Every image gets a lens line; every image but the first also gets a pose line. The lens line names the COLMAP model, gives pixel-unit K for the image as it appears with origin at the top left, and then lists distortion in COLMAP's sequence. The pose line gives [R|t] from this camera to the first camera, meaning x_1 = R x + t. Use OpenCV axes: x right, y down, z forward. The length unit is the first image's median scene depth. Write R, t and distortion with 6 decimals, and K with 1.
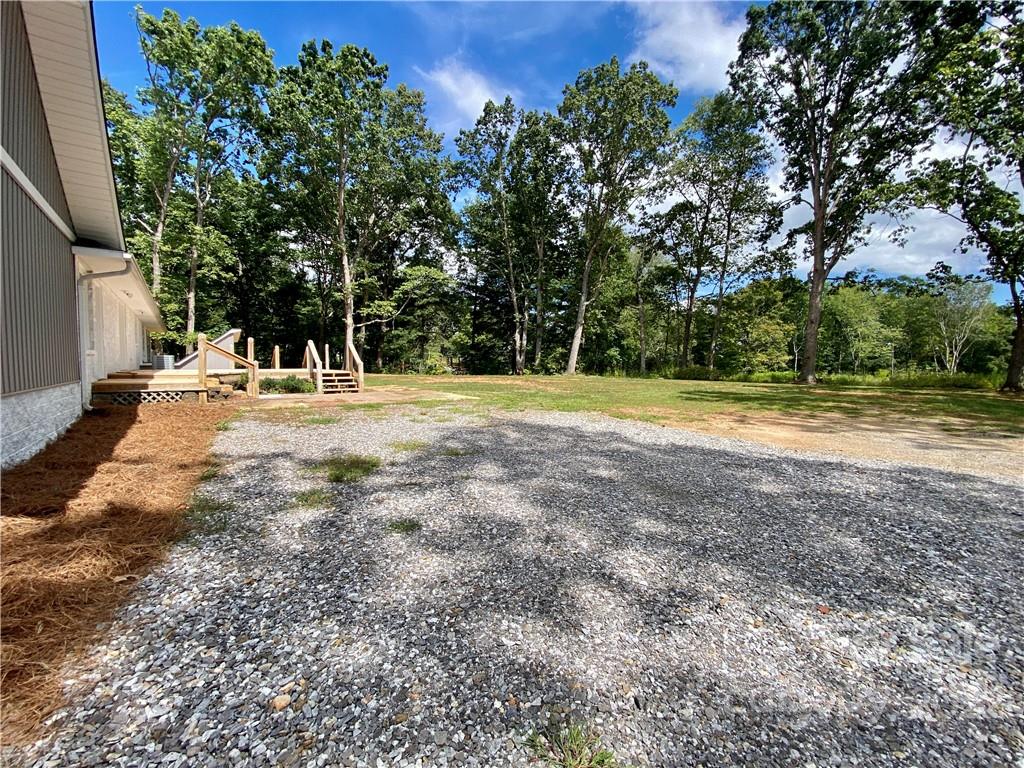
lens RADIAL K [[417.1, 0, 515.4], [0, 417.1, 384.2], [0, 0, 1]] dist [-0.002317, -0.006155]
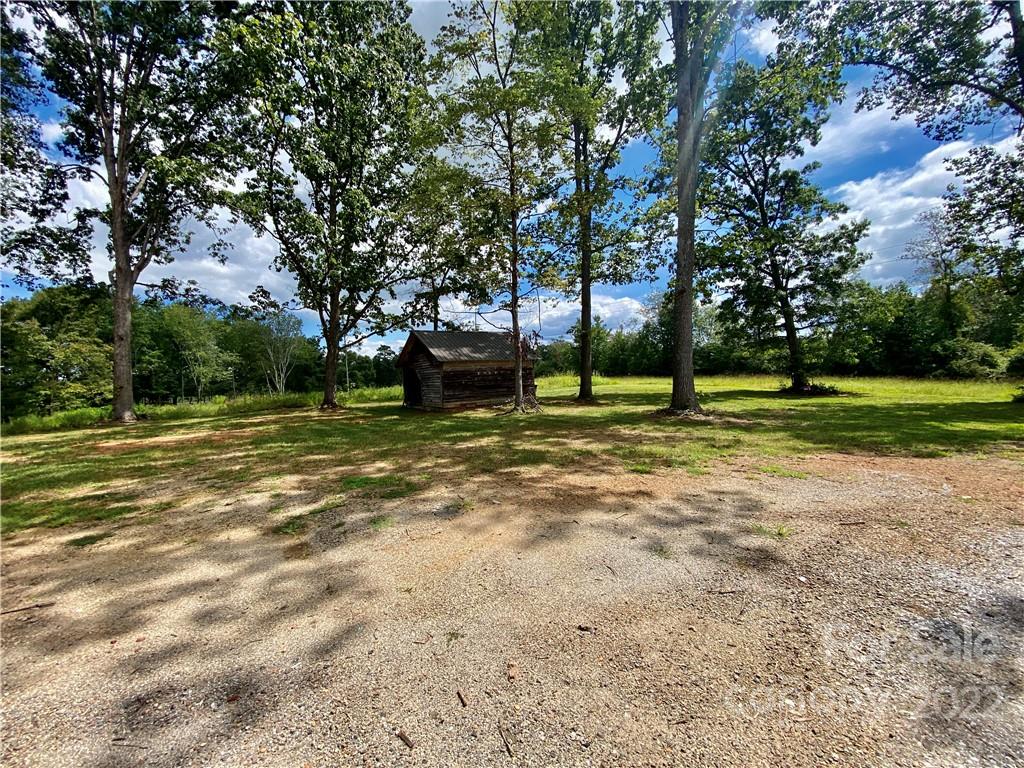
lens RADIAL K [[417.1, 0, 515.7], [0, 417.1, 383.0], [0, 0, 1]] dist [-0.002317, -0.006155]
pose [[0.240985, -0.039505, 0.969724, 0.145994], [0.099811, 0.994882, 0.015726, -0.012596], [-0.965383, 0.093000, 0.243695, 0.135488]]
